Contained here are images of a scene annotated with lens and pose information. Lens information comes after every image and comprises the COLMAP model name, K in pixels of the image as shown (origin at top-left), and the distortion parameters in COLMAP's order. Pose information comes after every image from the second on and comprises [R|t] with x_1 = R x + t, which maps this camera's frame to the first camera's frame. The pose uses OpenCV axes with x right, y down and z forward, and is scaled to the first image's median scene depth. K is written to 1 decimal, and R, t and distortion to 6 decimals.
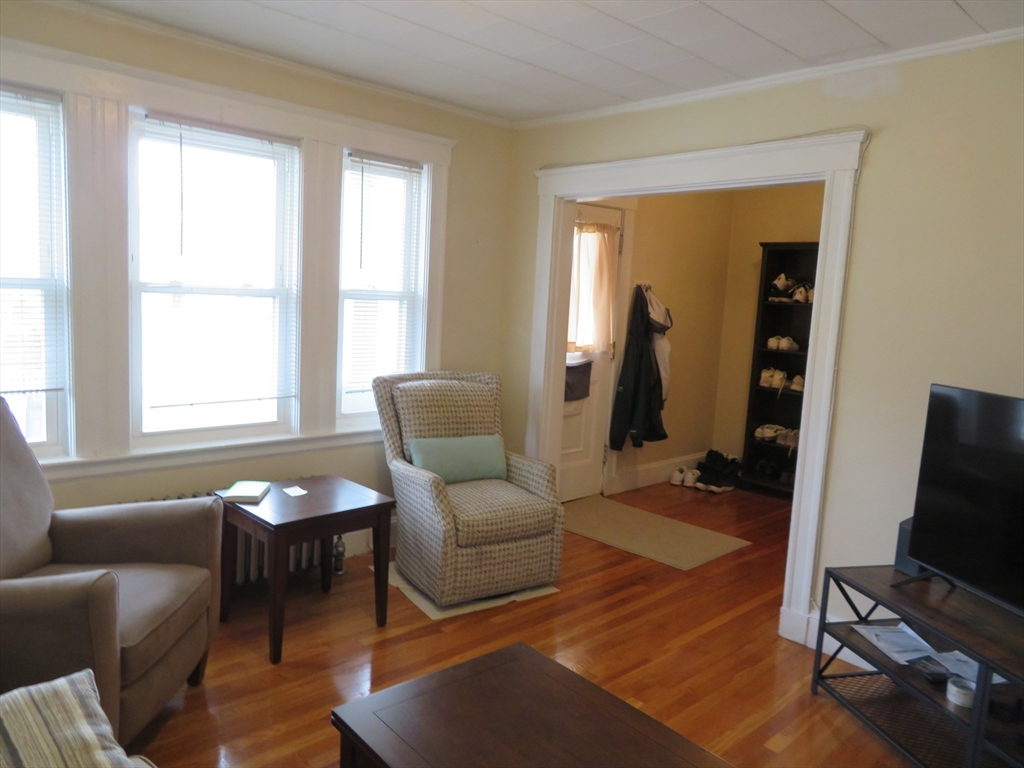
lens RADIAL K [[744.4, 0, 510.1], [0, 744.4, 382.9], [0, 0, 1]] dist [0.002359, -0.000119]
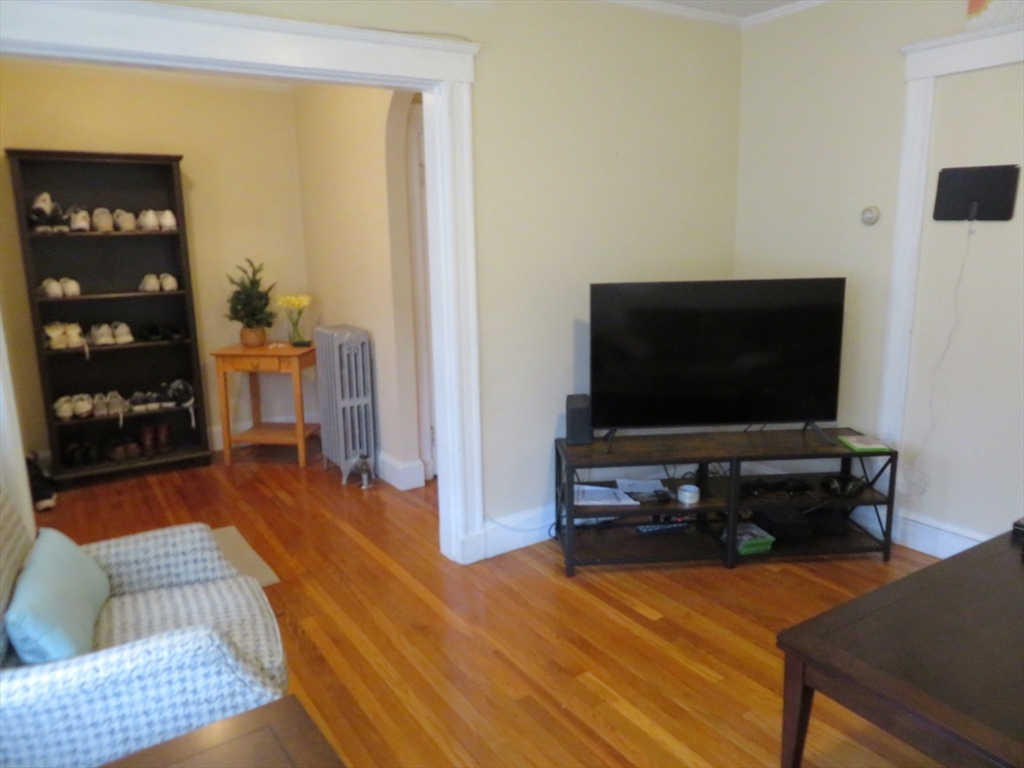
lens RADIAL K [[744.4, 0, 510.5], [0, 744.4, 386.1], [0, 0, 1]] dist [0.002359, -0.000119]
pose [[0.158720, -0.262777, 0.951712, -0.308017], [0.150984, 0.959054, 0.239624, -0.071242], [-0.975711, 0.105660, 0.191896, 0.435798]]
